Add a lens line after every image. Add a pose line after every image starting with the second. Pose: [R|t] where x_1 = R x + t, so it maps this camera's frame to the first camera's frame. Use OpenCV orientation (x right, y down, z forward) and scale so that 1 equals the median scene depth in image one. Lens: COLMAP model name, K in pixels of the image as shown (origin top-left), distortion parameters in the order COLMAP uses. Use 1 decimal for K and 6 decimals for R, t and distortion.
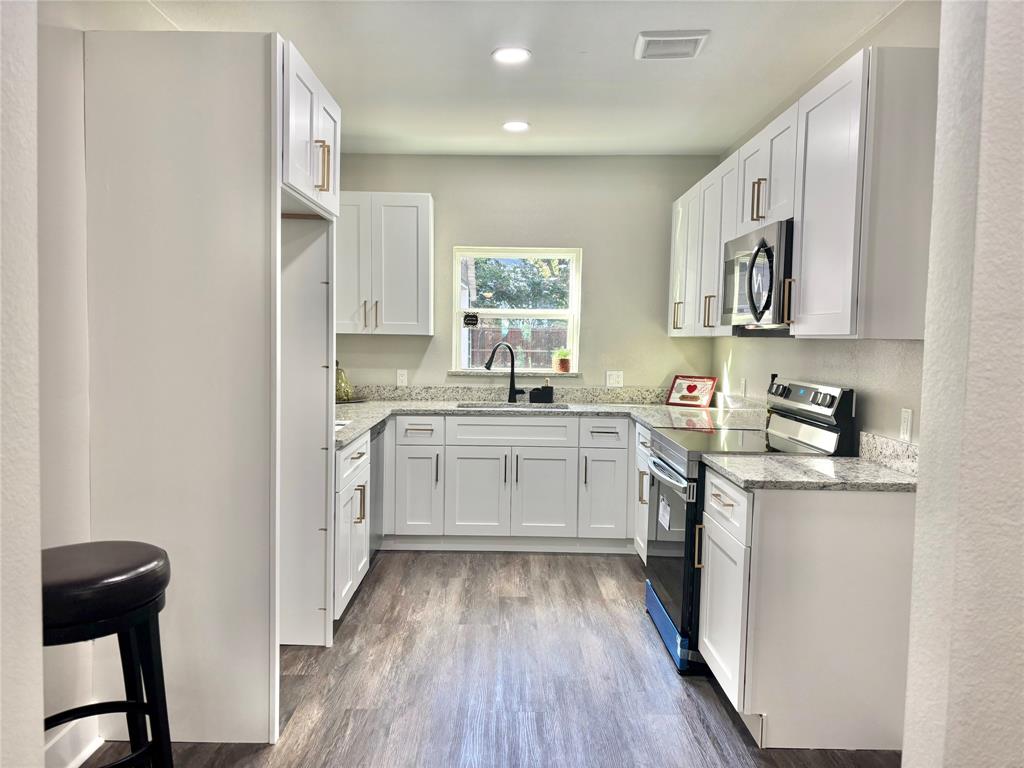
lens RADIAL K [[781.1, 0, 517.5], [0, 781.1, 386.0], [0, 0, 1]] dist [0.060598, -0.079073]
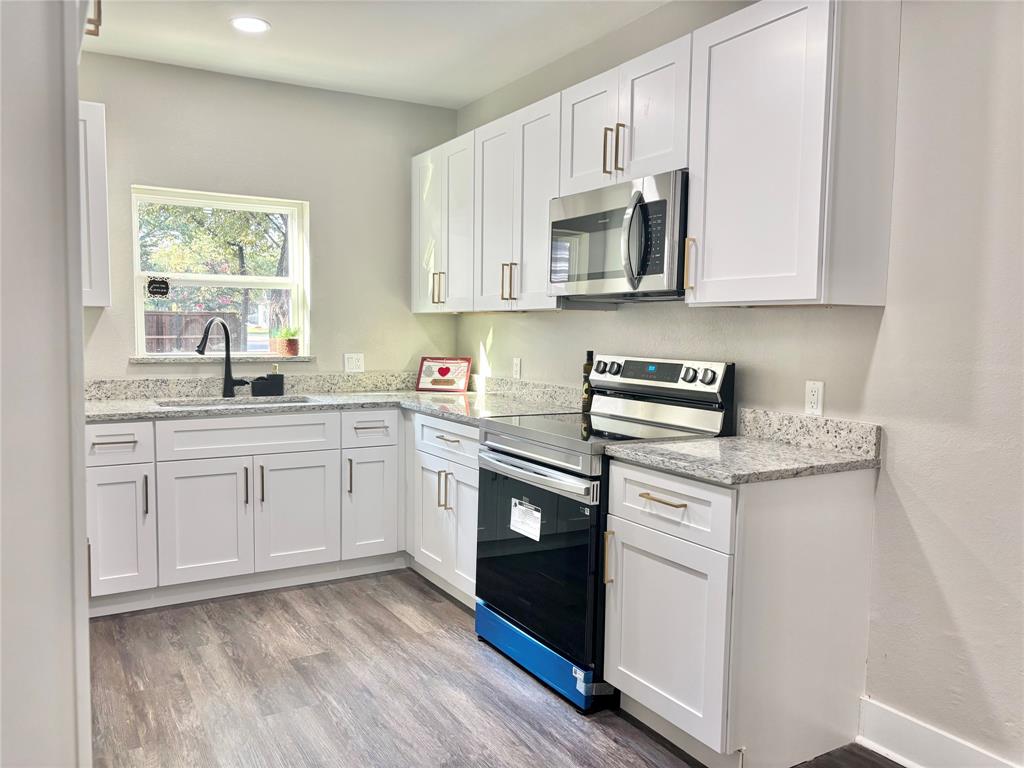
lens RADIAL K [[781.1, 0, 517.5], [0, 781.1, 386.0], [0, 0, 1]] dist [0.060598, -0.079073]
pose [[0.863077, -0.041473, 0.503367, -0.167623], [0.032385, 0.999116, 0.026792, -0.001309], [-0.504034, -0.006822, 0.863657, 0.214224]]
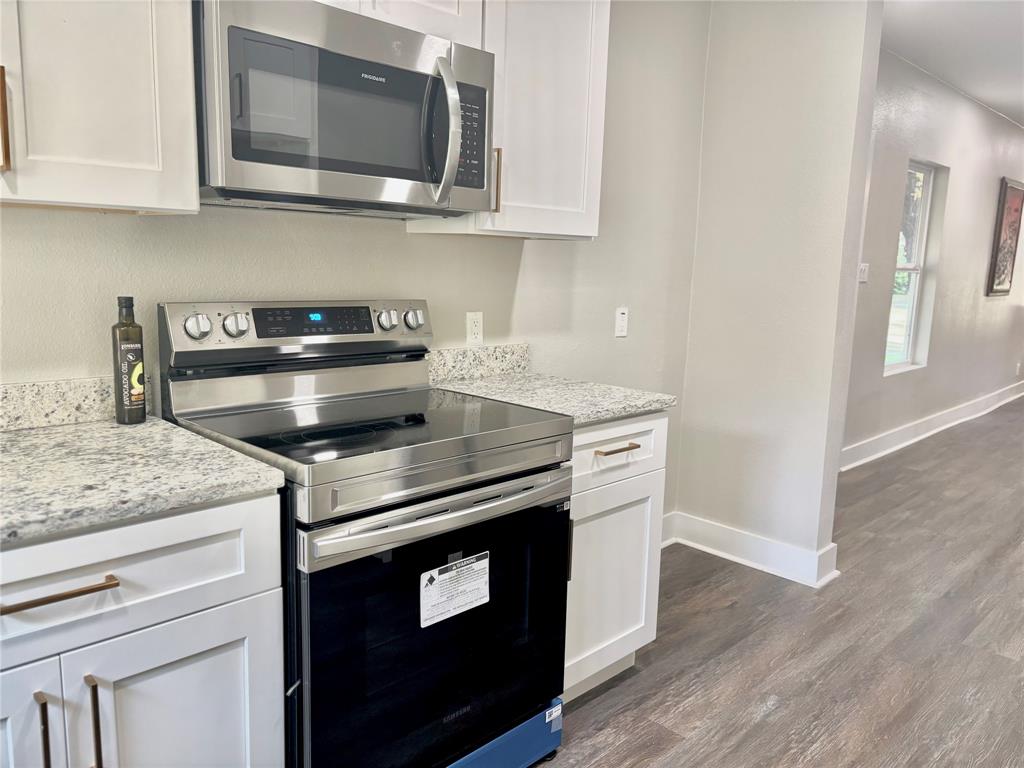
lens RADIAL K [[781.1, 0, 517.5], [0, 781.1, 386.0], [0, 0, 1]] dist [0.060598, -0.079073]
pose [[-0.712000, -0.154364, 0.685002, -0.114557], [-0.001737, 0.975921, 0.218117, -0.051899], [-0.702177, 0.154109, -0.695124, 0.955036]]
